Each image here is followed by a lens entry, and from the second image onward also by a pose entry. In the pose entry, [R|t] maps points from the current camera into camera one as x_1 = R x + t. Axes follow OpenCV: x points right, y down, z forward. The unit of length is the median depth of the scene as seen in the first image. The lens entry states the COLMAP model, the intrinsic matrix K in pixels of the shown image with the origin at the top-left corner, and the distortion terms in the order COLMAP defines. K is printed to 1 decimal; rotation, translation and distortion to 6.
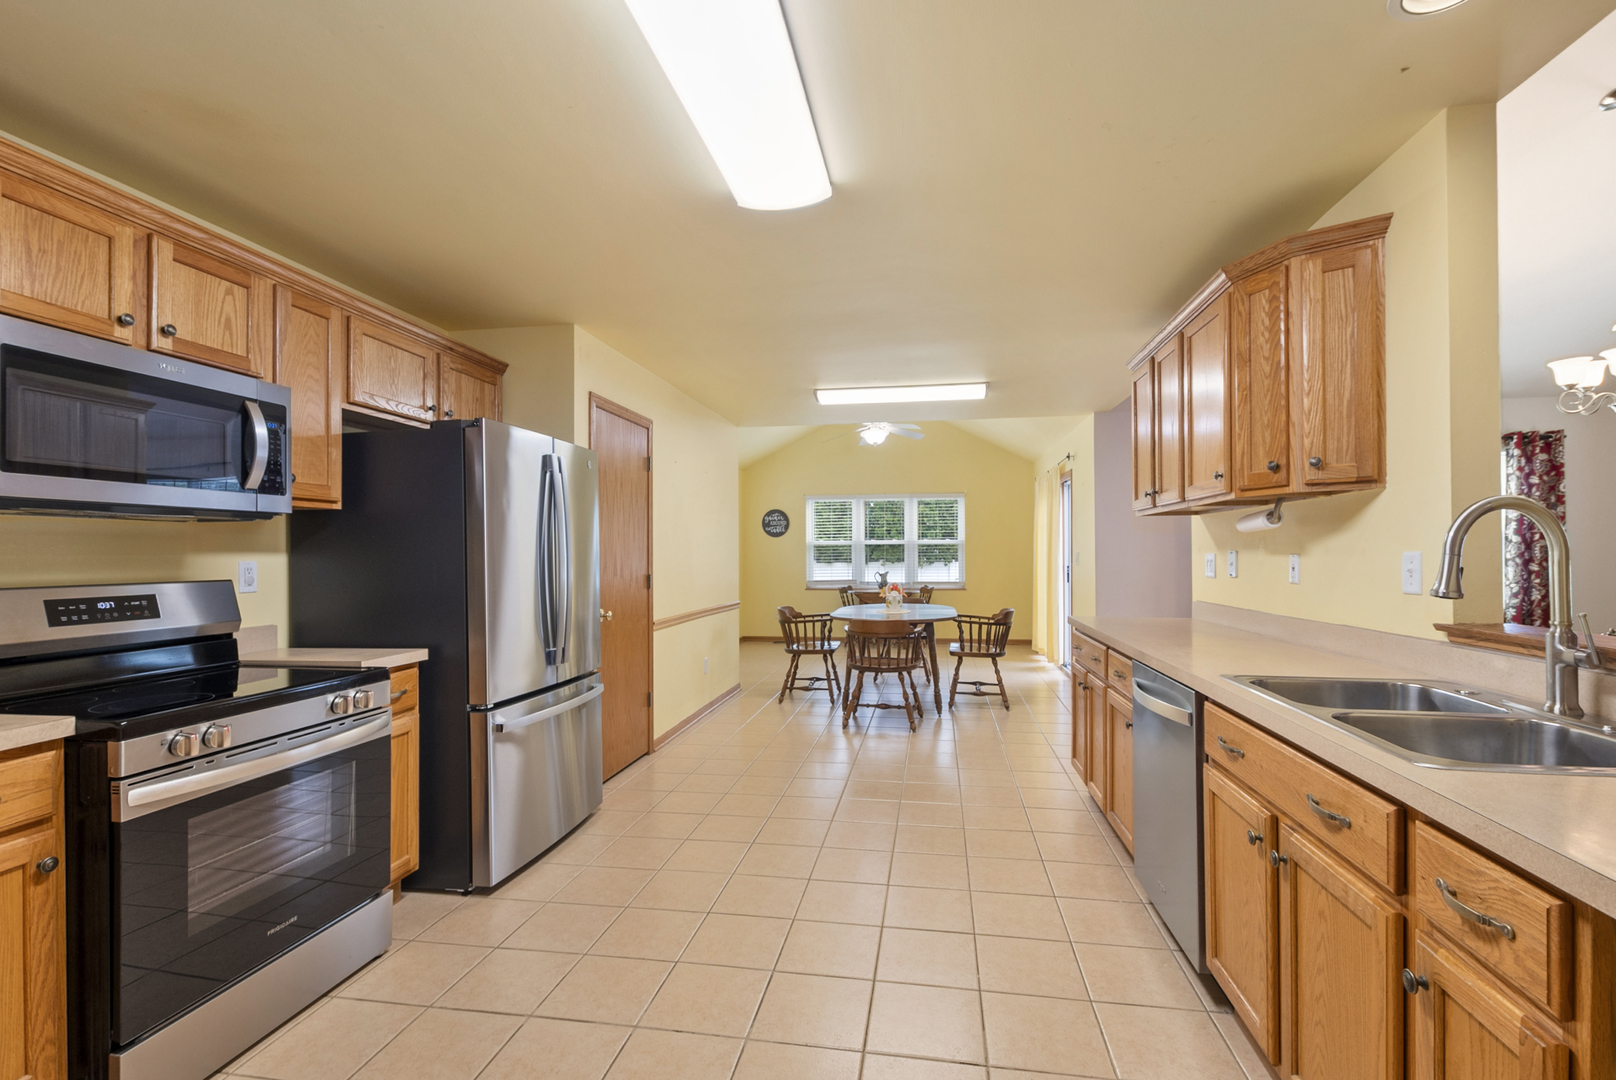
lens RADIAL K [[711.4, 0, 816.8], [0, 711.4, 548.3], [0, 0, 1]] dist [0.008217, -0.003085]
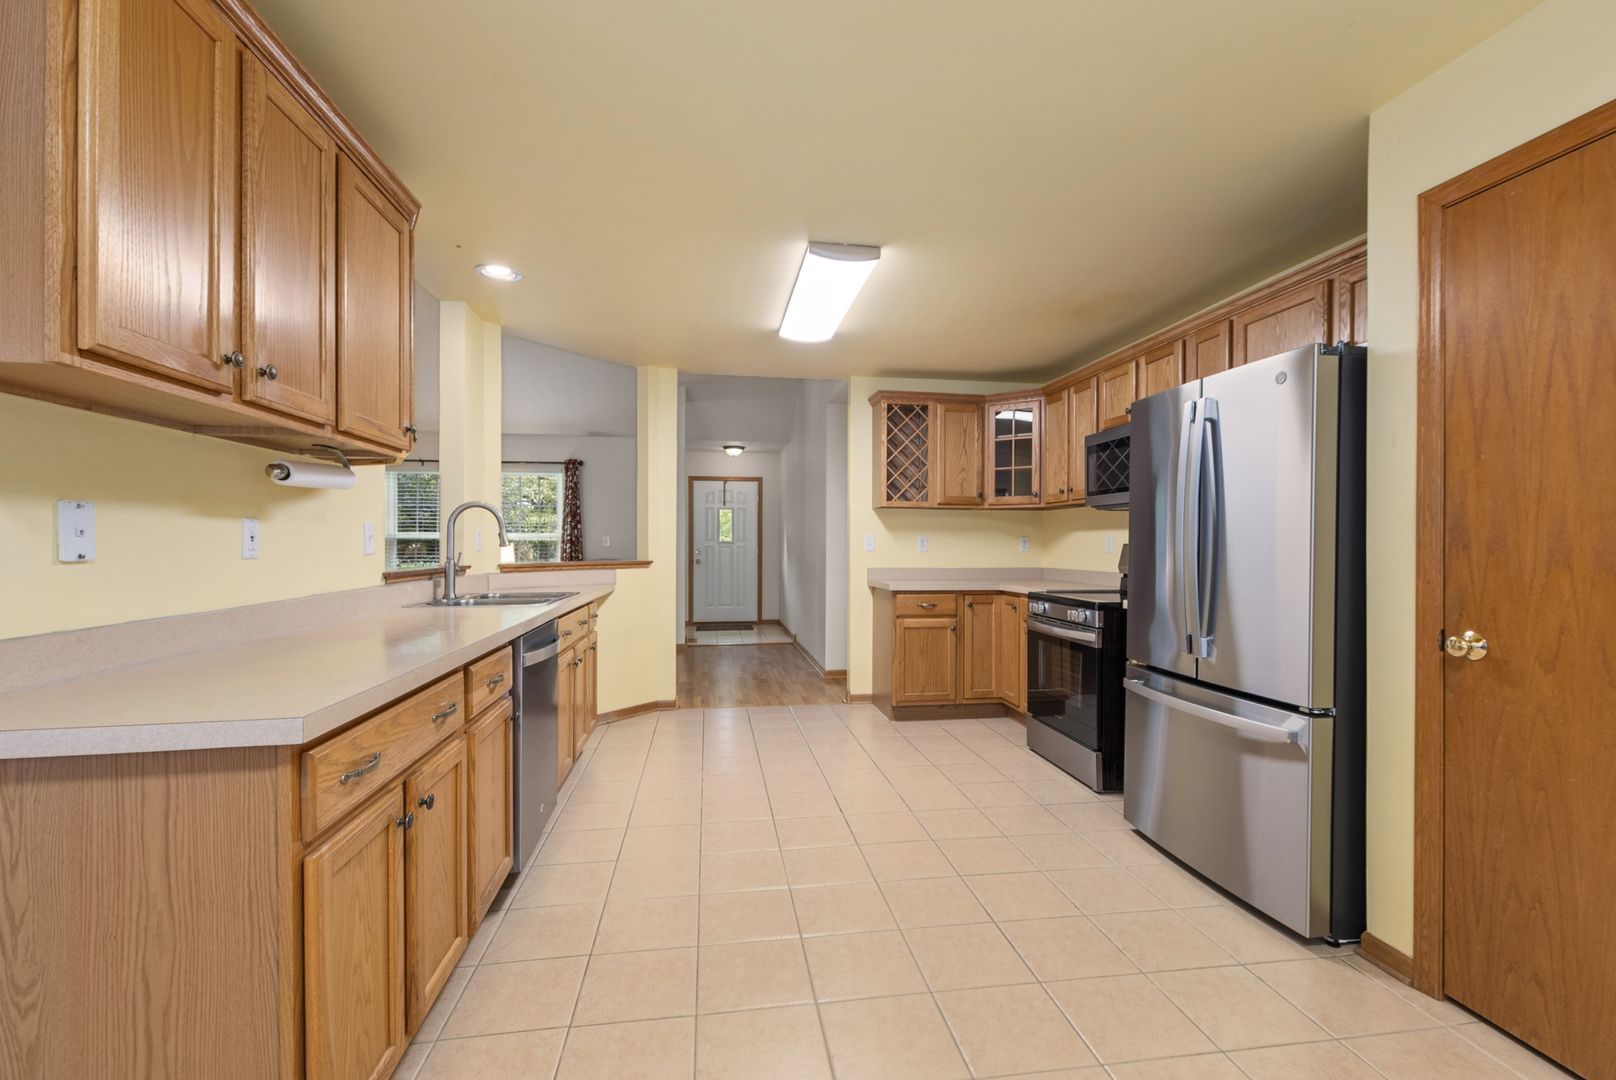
lens RADIAL K [[711.4, 0, 819.3], [0, 711.4, 544.7], [0, 0, 1]] dist [0.008217, -0.003085]
pose [[-0.949633, 0.003823, -0.313340, 0.174130], [0.004603, 0.999988, -0.001752, 0.019879], [0.313330, -0.003106, -0.949639, 0.944249]]
